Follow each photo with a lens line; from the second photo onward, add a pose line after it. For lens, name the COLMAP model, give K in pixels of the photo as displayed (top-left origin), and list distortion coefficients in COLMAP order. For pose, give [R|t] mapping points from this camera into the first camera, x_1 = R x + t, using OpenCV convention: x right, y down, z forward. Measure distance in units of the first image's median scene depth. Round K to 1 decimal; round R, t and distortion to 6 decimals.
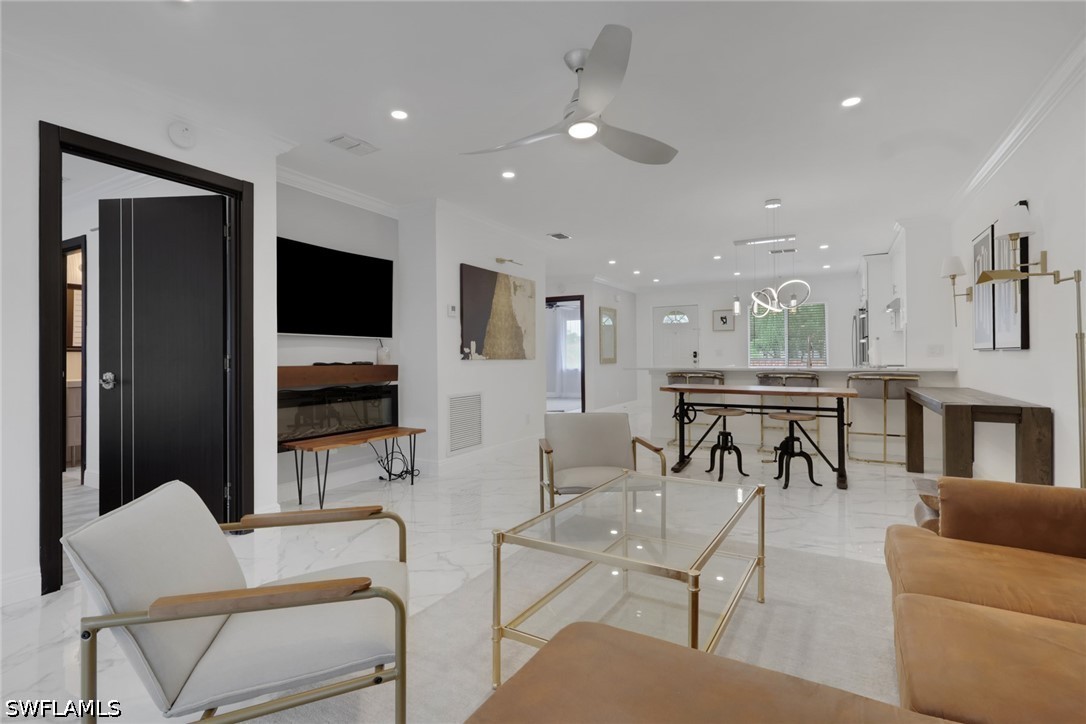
lens RADIAL K [[517.6, 0, 540.4], [0, 517.6, 357.3], [0, 0, 1]] dist [-0.002724, -0.000021]
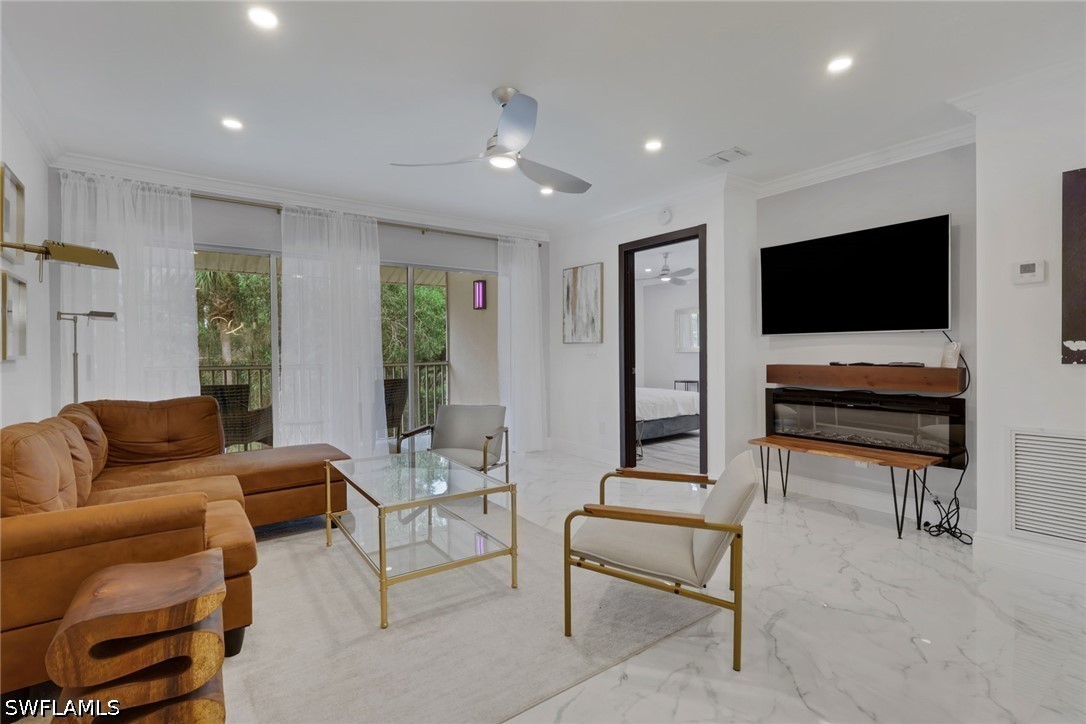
lens RADIAL K [[517.6, 0, 540.4], [0, 517.6, 357.3], [0, 0, 1]] dist [-0.002724, -0.000021]
pose [[-0.402928, 0.017378, -0.915067, 0.581052], [0.012041, 0.999834, 0.013686, -0.016278], [0.915153, -0.005503, -0.403070, 0.812613]]
